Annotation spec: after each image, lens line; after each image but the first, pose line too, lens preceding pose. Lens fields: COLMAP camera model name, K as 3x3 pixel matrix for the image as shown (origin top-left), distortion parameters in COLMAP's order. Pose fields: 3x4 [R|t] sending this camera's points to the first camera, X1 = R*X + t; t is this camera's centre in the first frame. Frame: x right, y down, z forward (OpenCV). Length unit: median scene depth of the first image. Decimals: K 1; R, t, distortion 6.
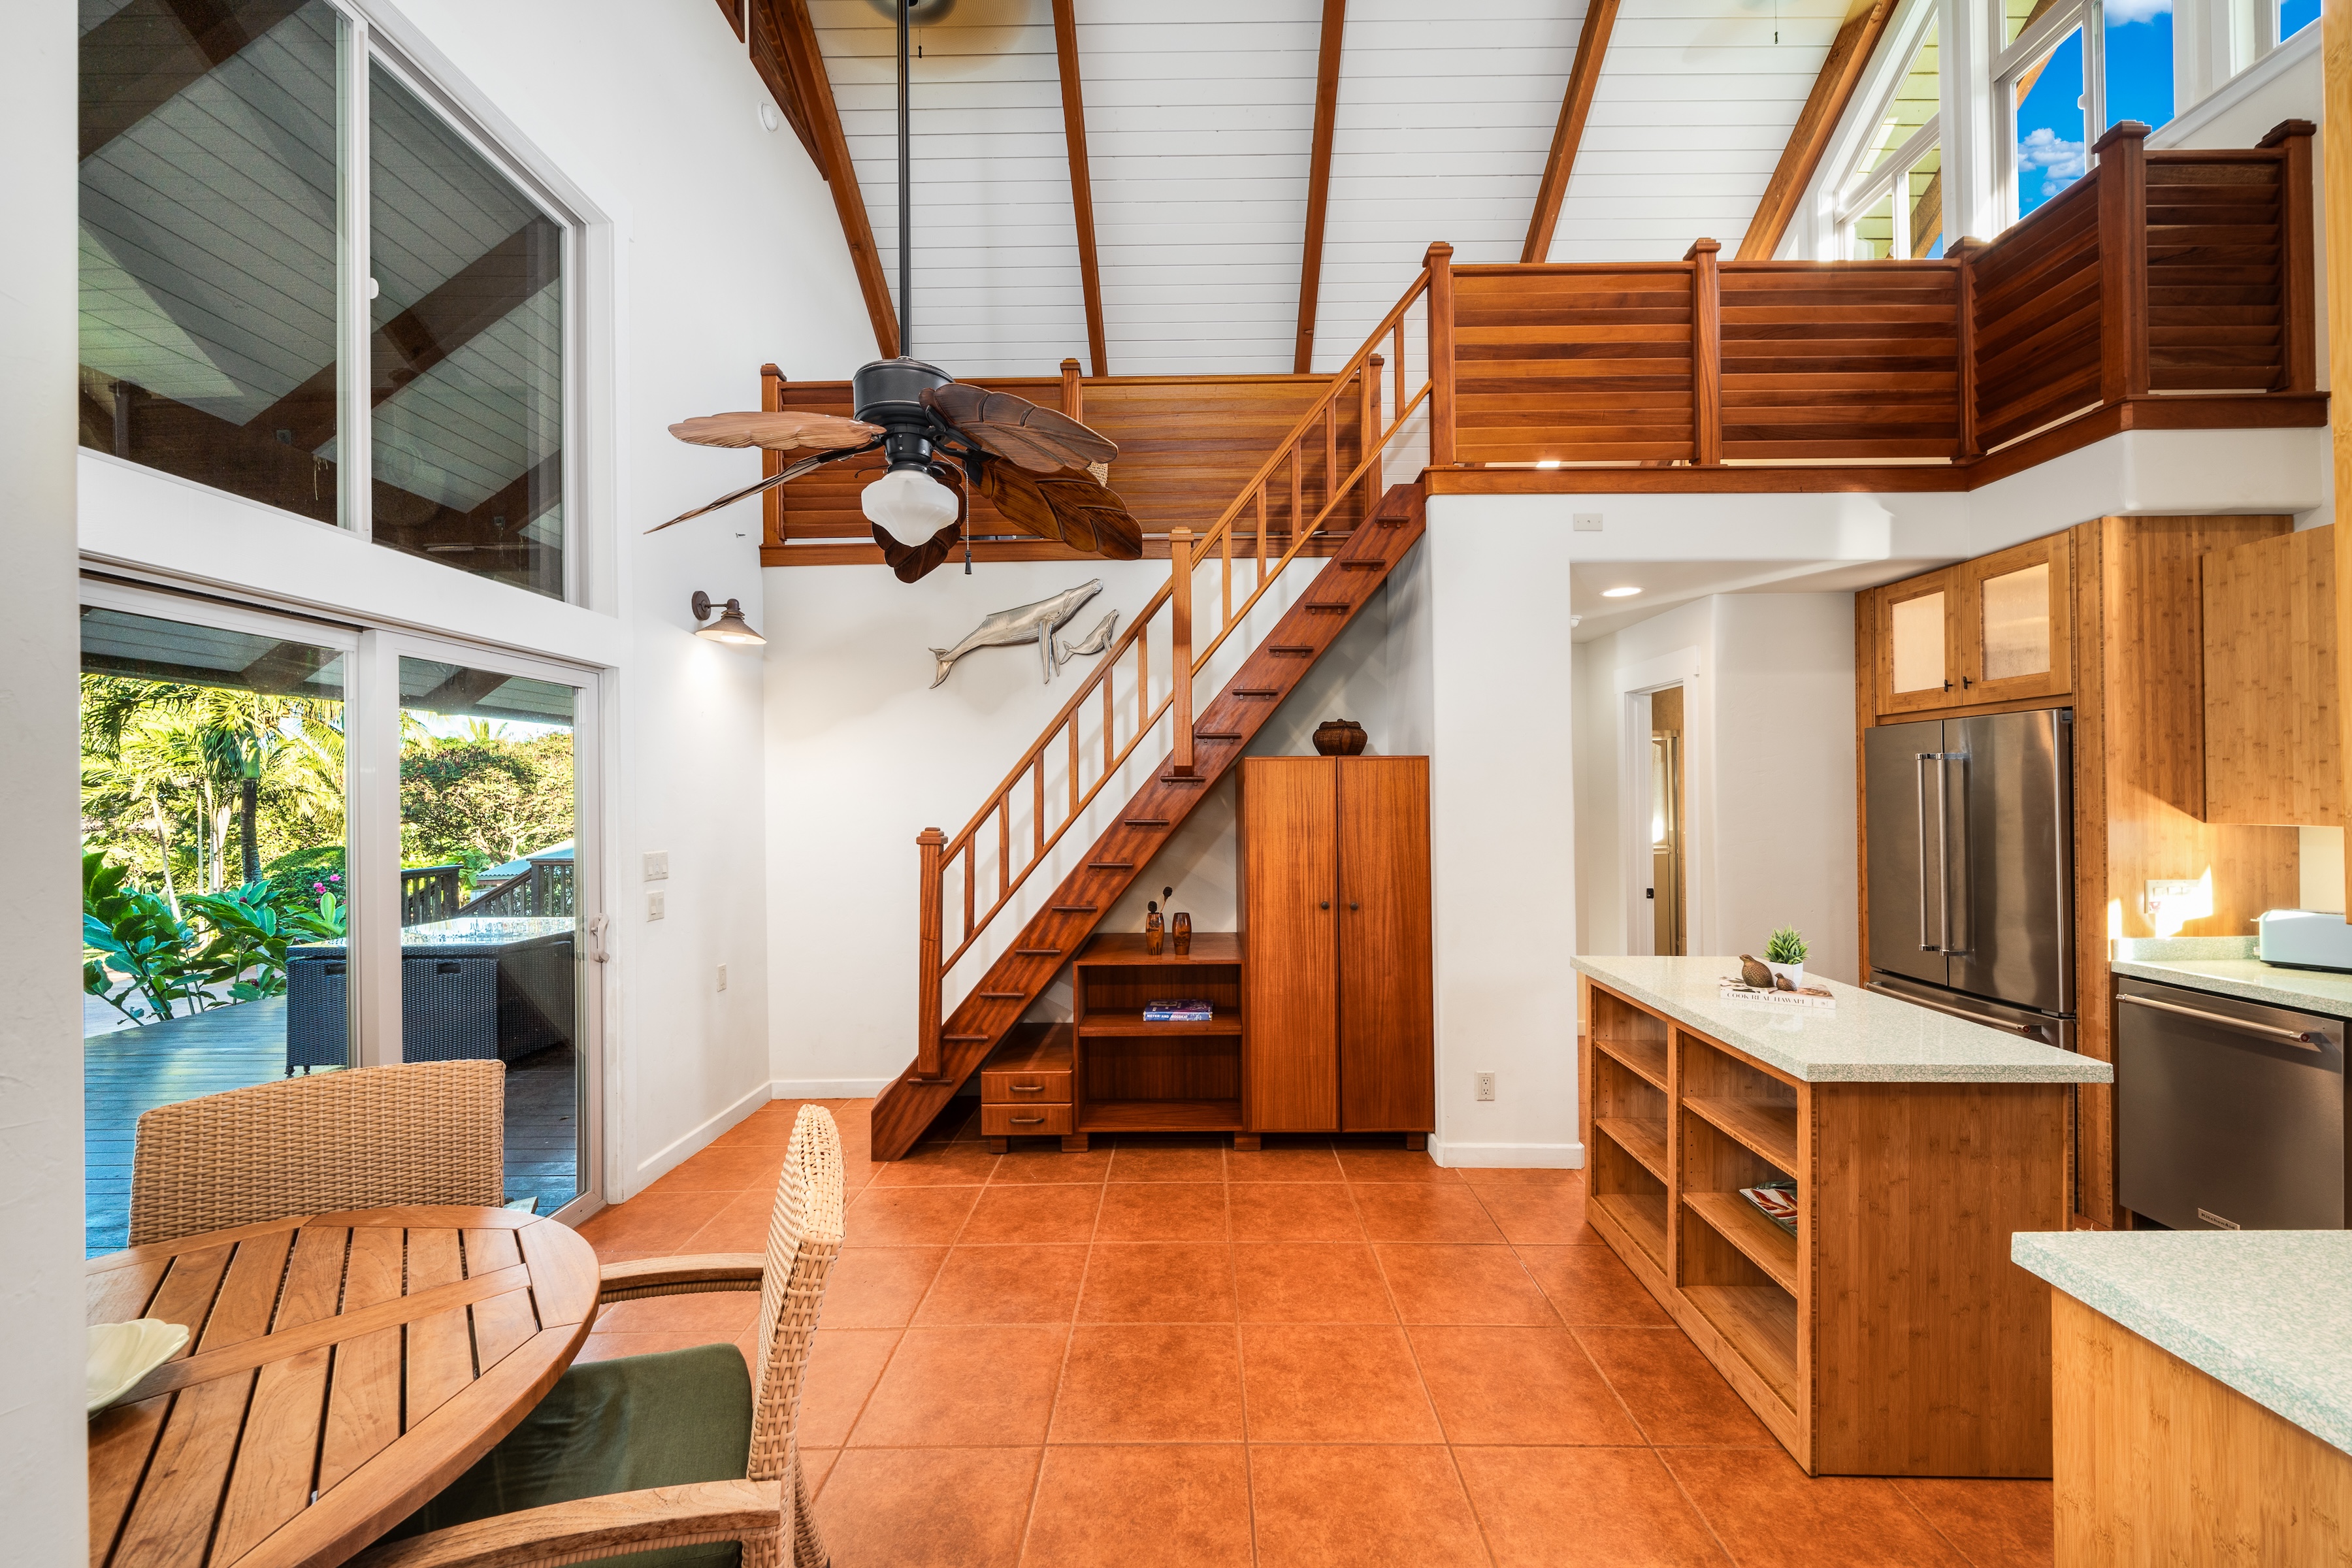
lens RADIAL K [[875.9, 0, 1184.4], [0, 875.9, 789.6], [0, 0, 1]] dist [-0.000272, -0.000120]
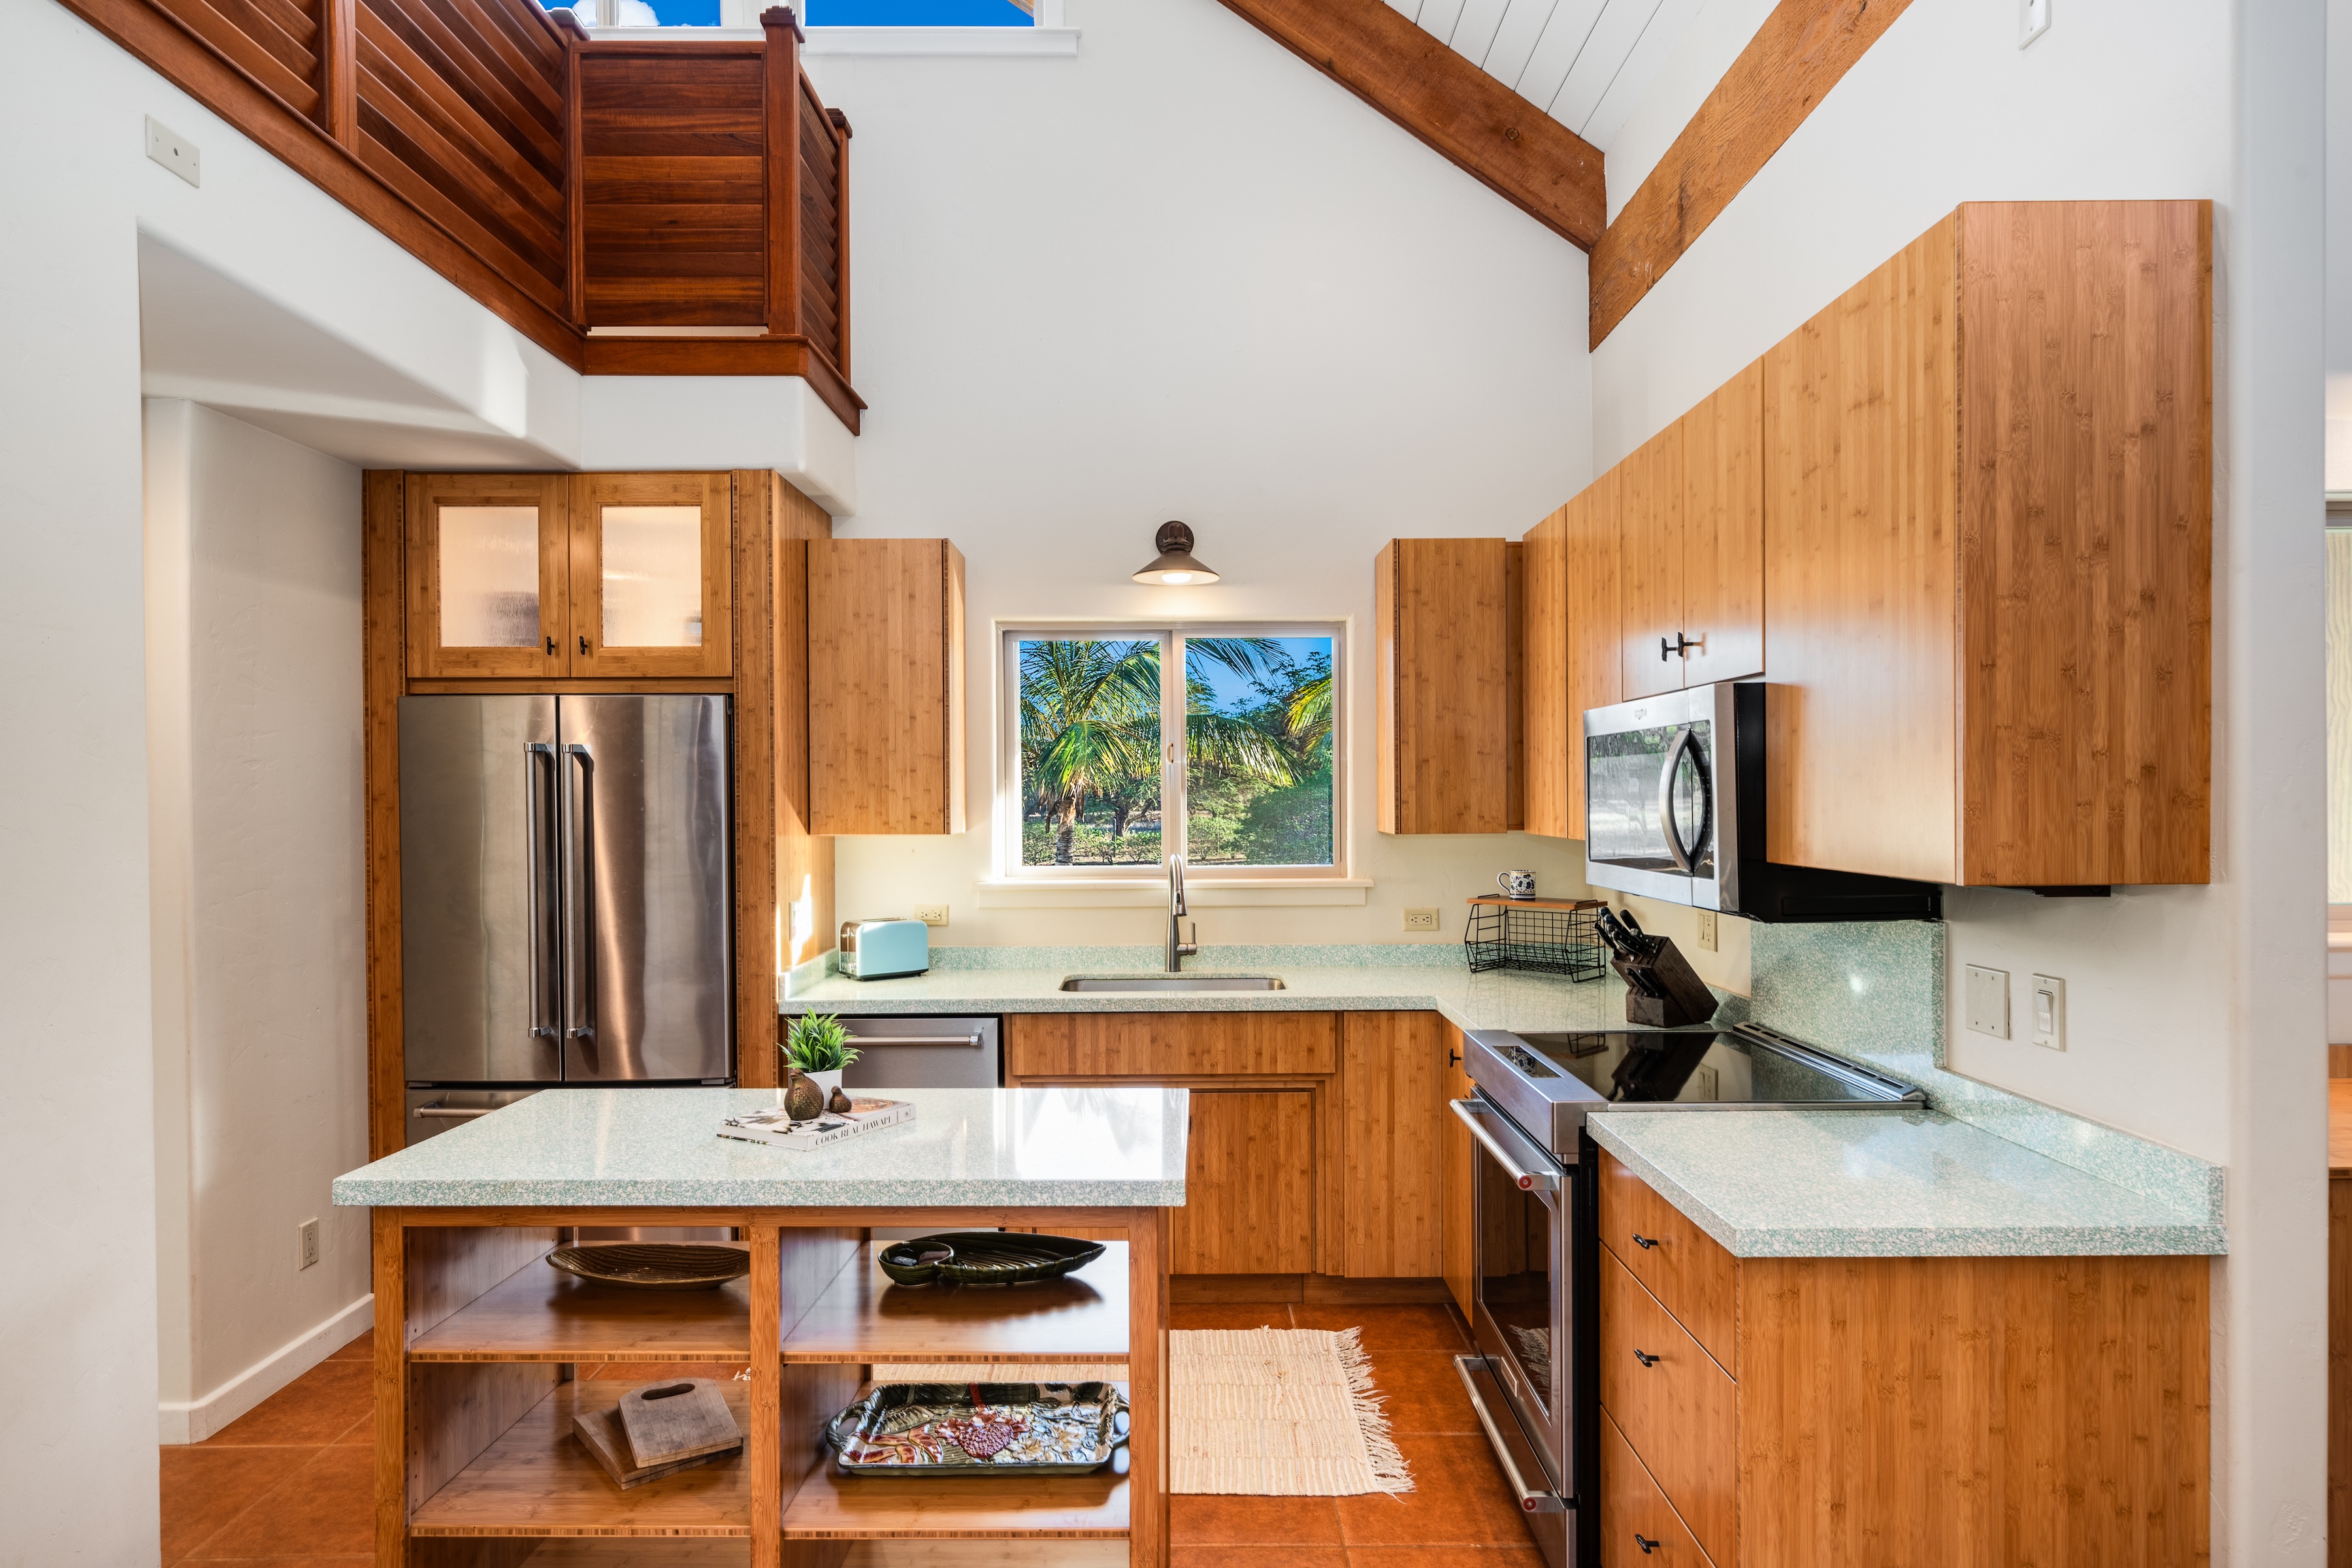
lens RADIAL K [[1325.9, 0, 1178.0], [0, 1325.9, 808.1], [0, 0, 1]] dist [0.001622, 0.000817]
pose [[-0.015101, -0.002083, 0.999884, -0.224778], [-0.002303, 0.999995, 0.002049, 0.007022], [-0.999883, -0.002272, -0.015106, 0.653017]]
